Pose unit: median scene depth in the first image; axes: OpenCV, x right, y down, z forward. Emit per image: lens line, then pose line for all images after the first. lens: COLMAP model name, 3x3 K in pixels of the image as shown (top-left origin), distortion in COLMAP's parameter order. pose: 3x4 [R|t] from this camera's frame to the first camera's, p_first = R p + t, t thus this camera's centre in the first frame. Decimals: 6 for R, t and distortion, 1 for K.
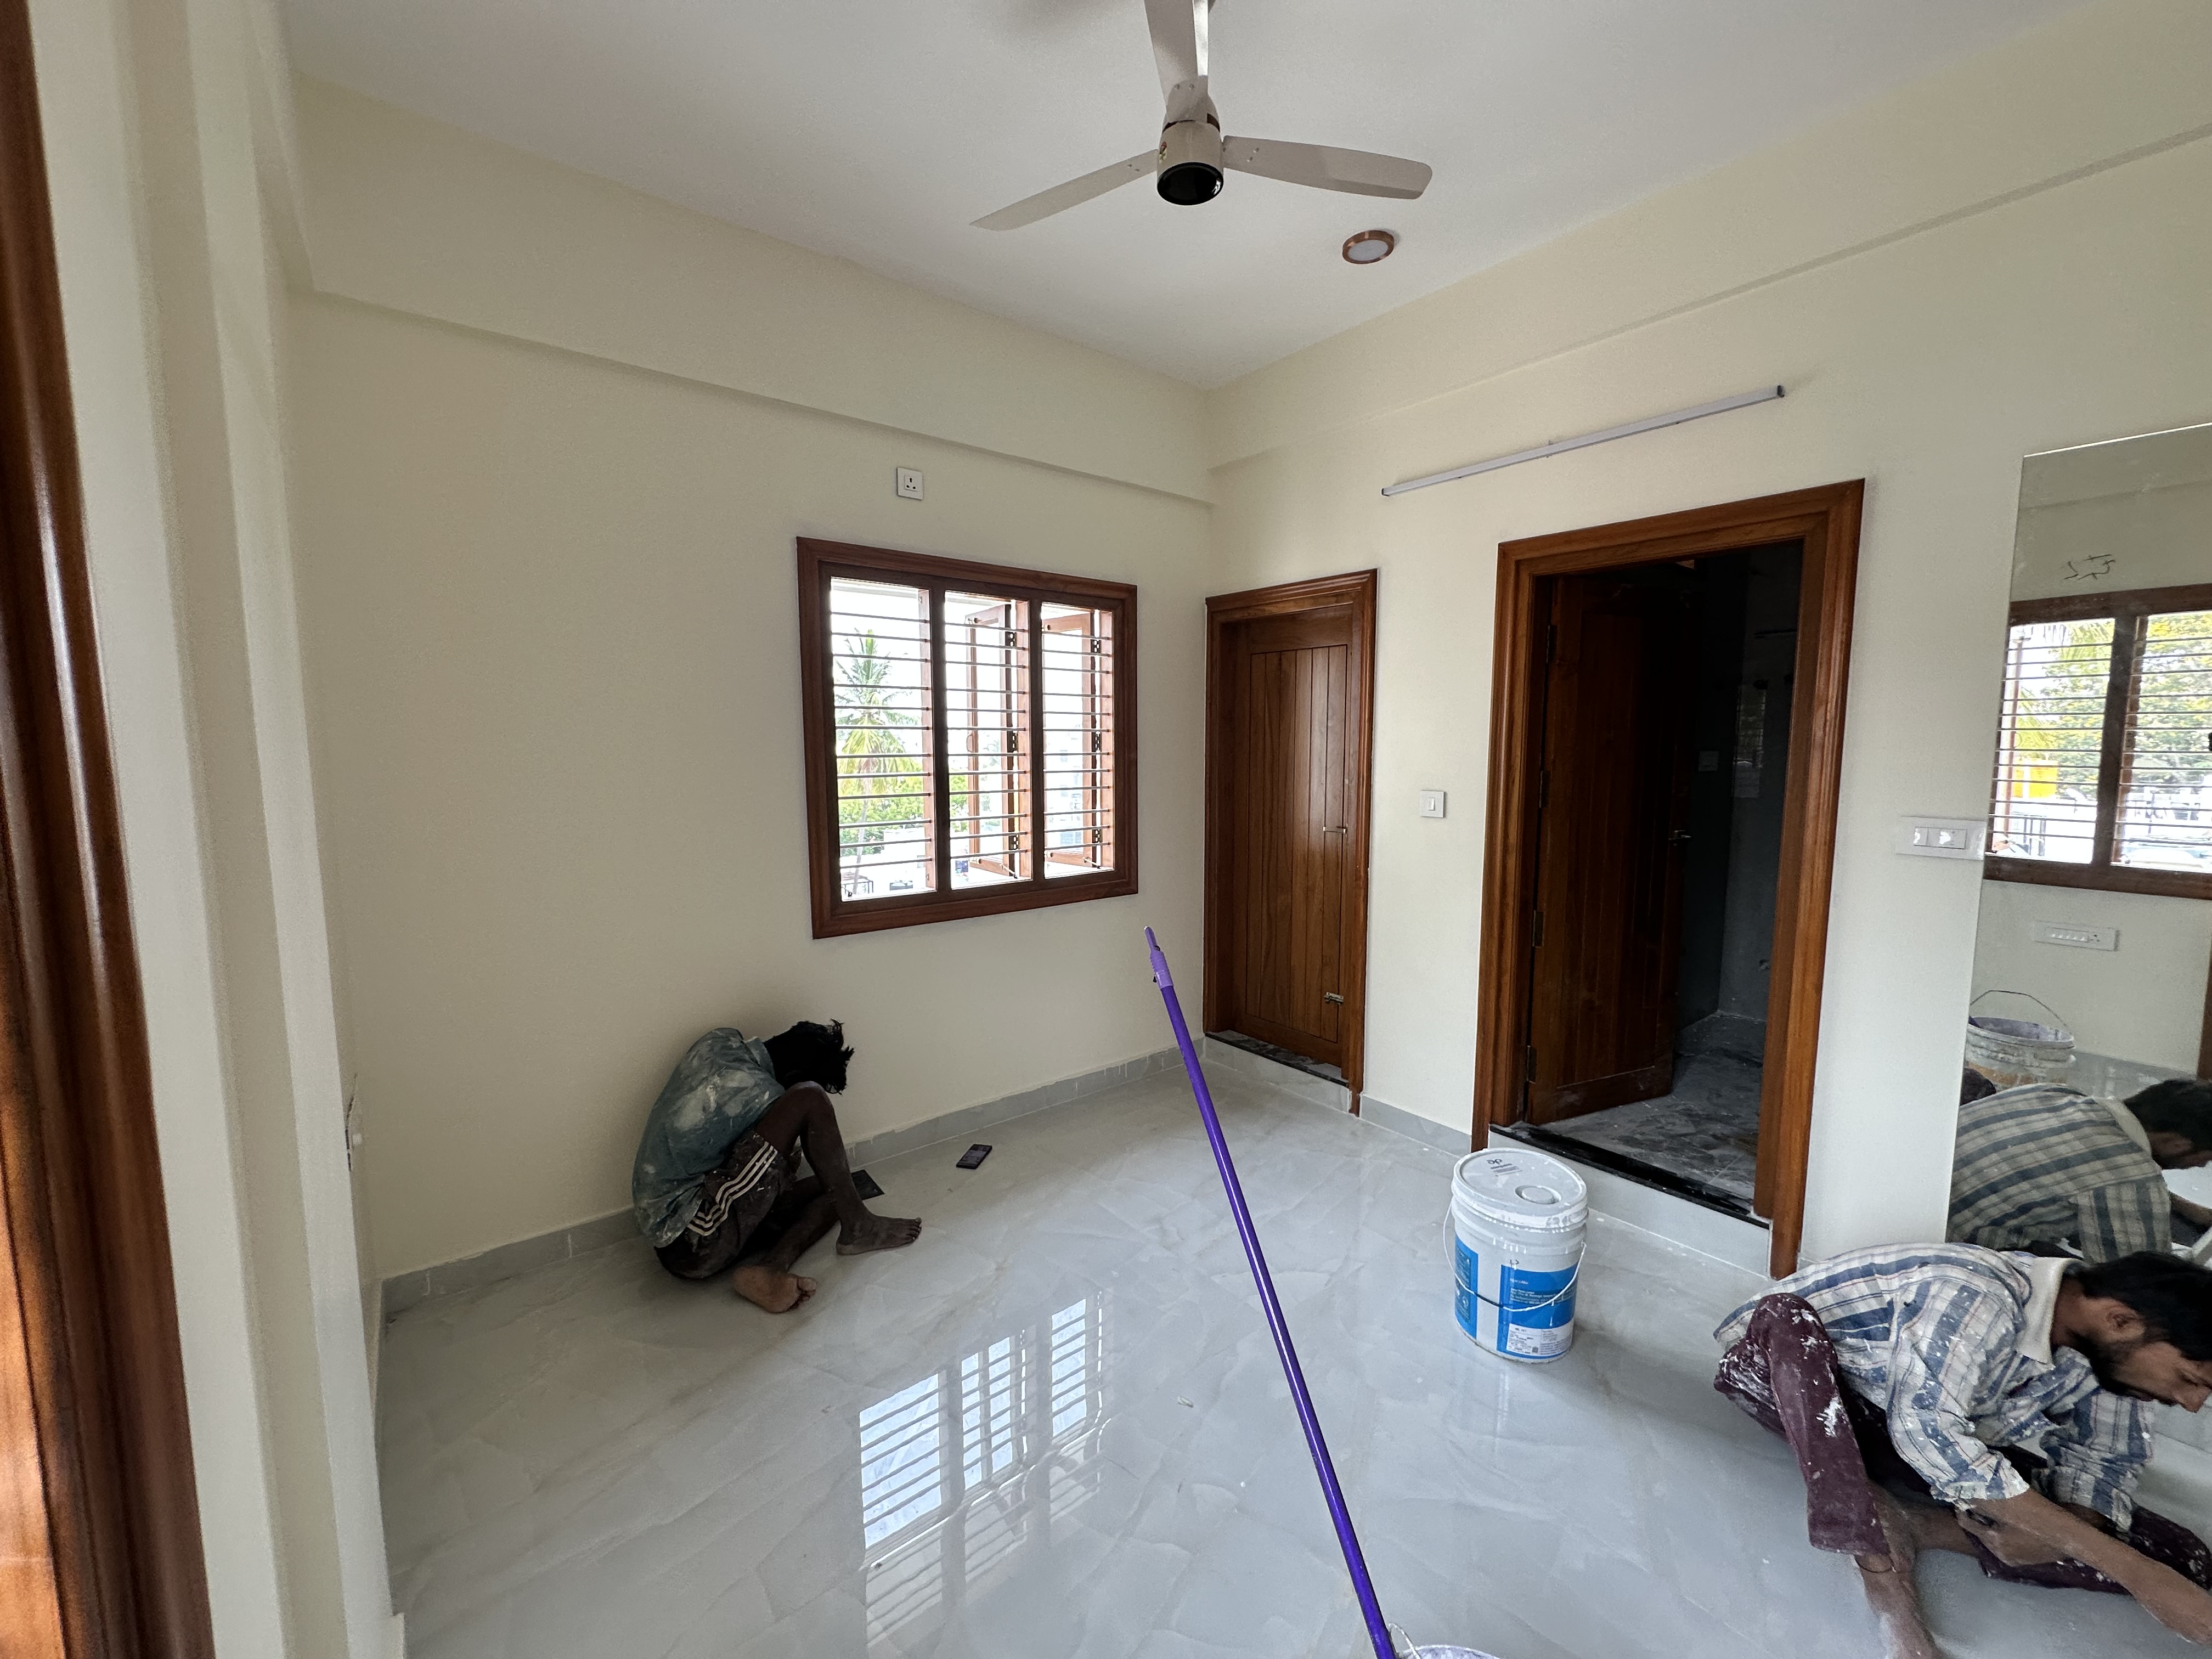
lens RADIAL K [[881.8, 0, 1106.0], [0, 881.8, 829.5], [0, 0, 1]] dist [-0.001849, 0.000702]
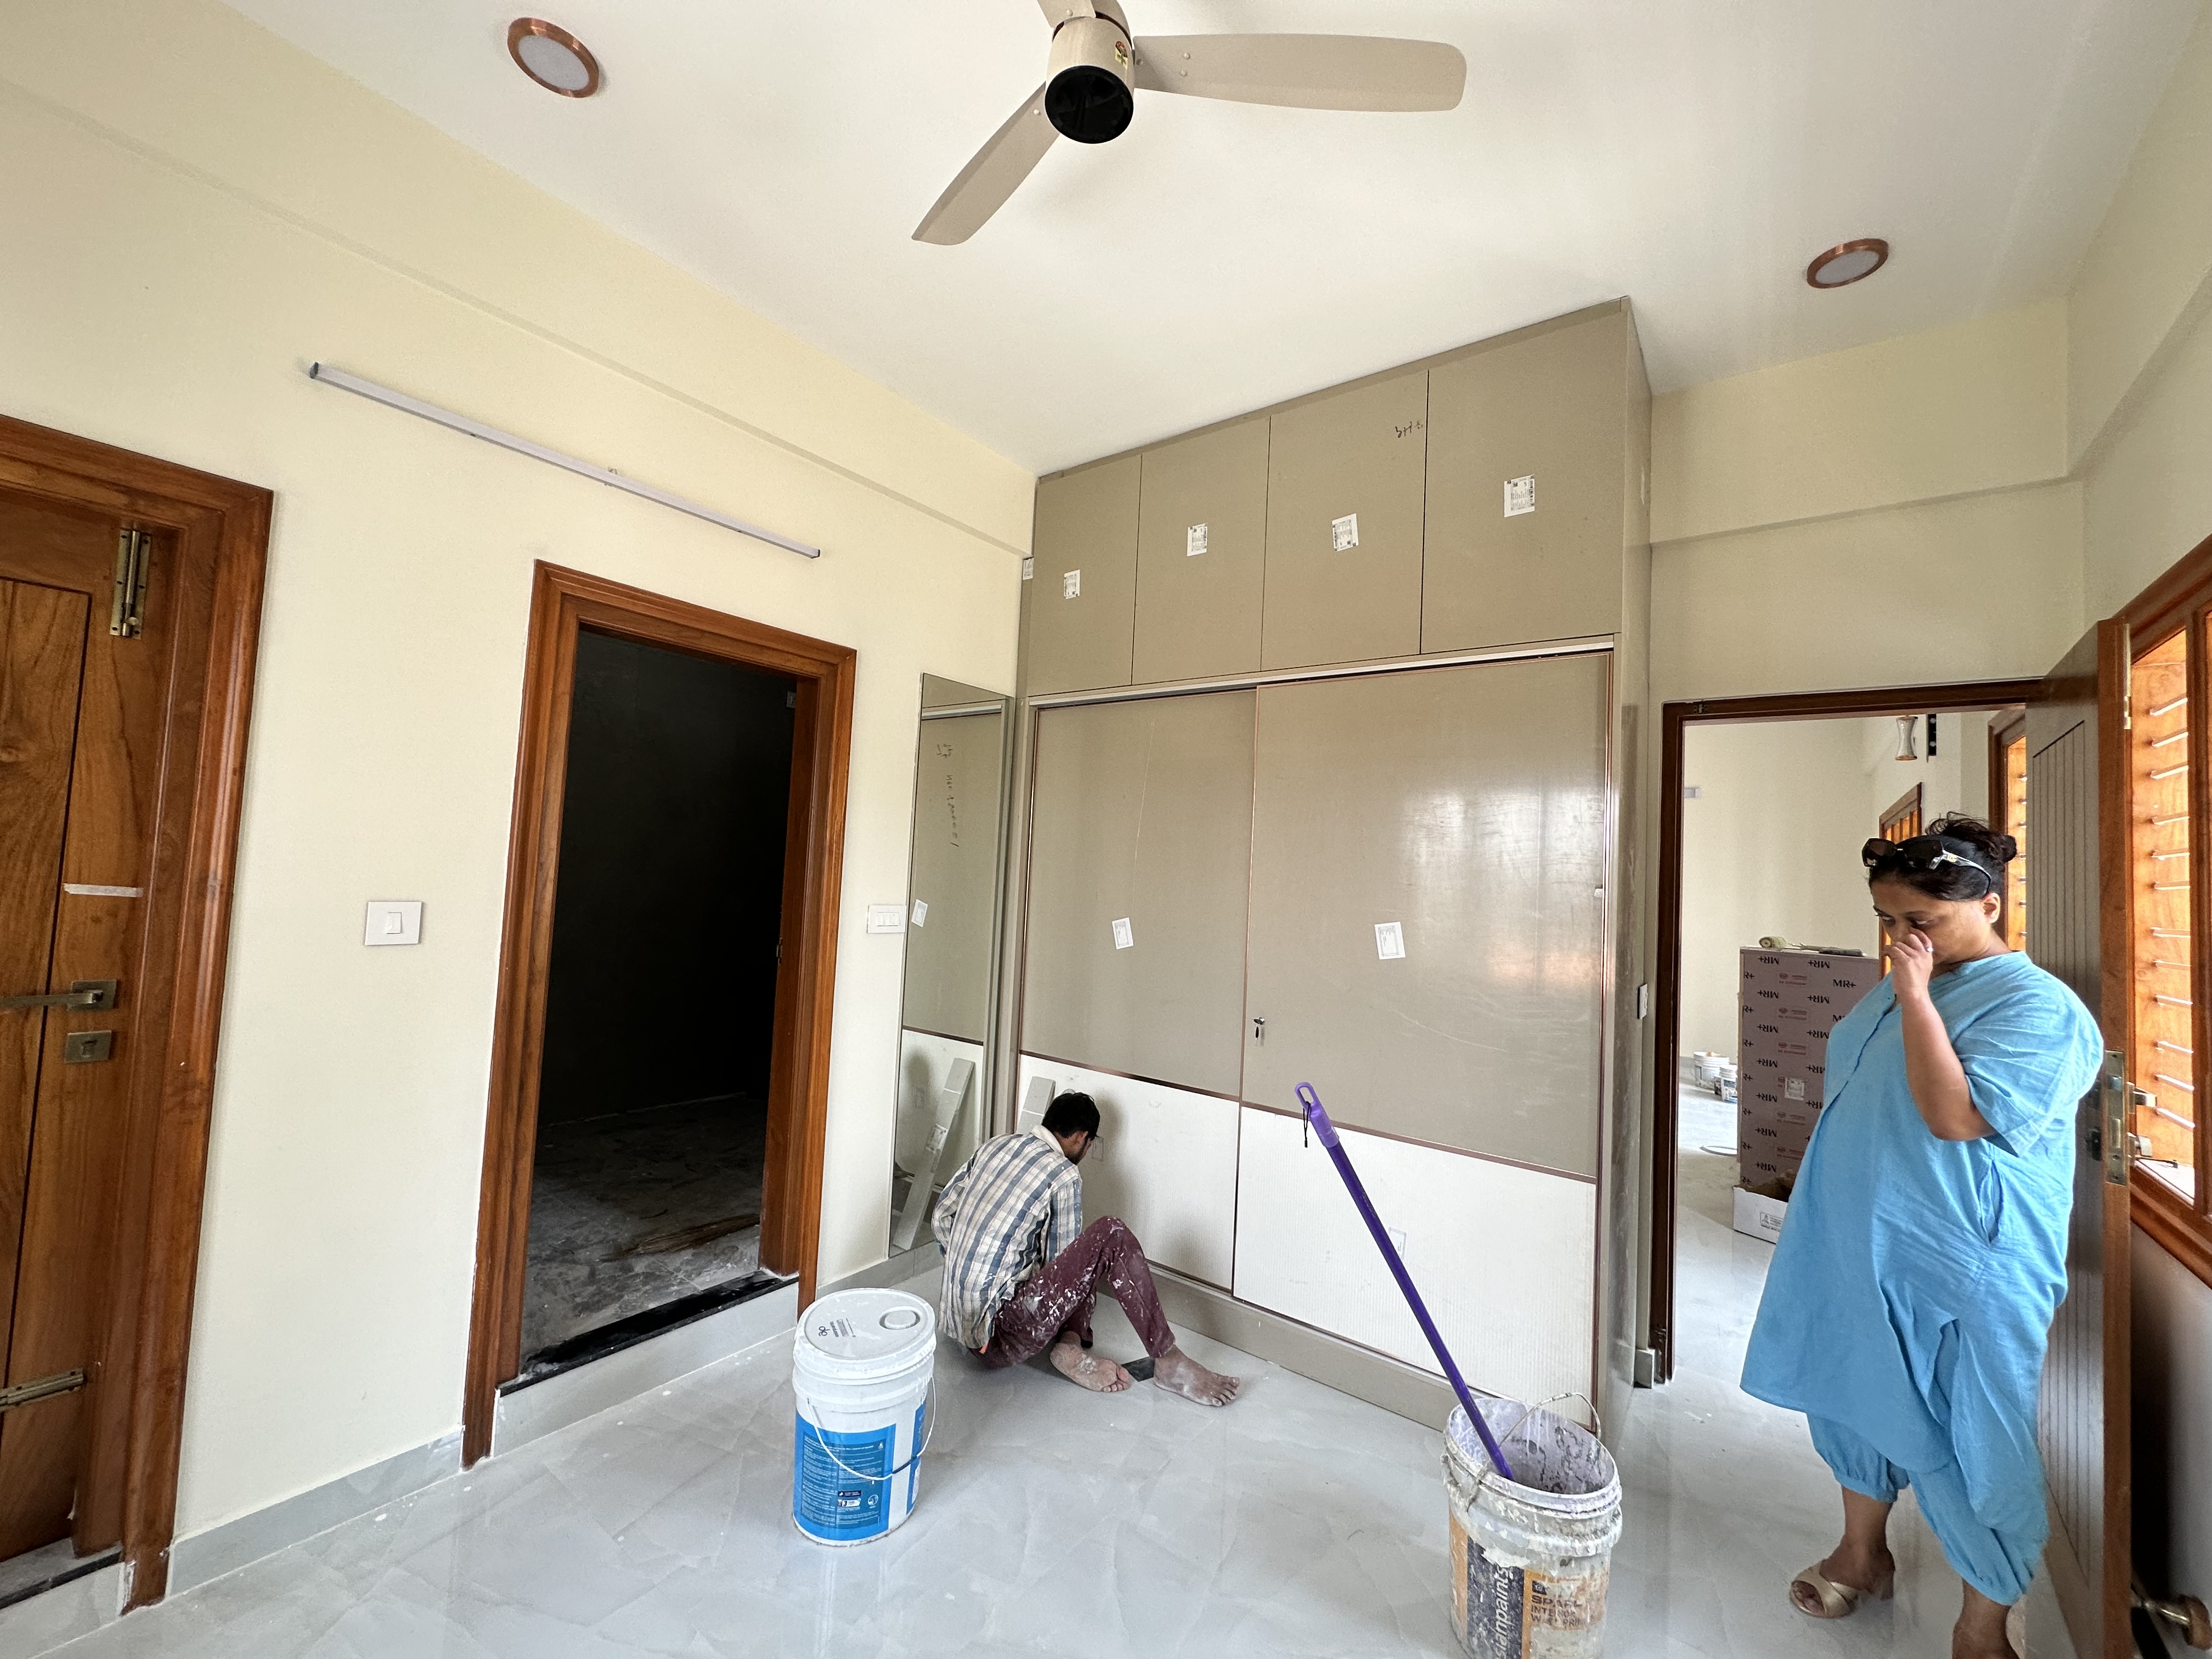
lens RADIAL K [[881.8, 0, 1106.0], [0, 881.8, 829.5], [0, 0, 1]] dist [-0.001849, 0.000702]
pose [[-0.254598, 0.037031, 0.966338, -0.379066], [0.053542, 0.998274, -0.024148, -0.057895], [-0.965564, 0.045592, -0.256141, 0.748555]]
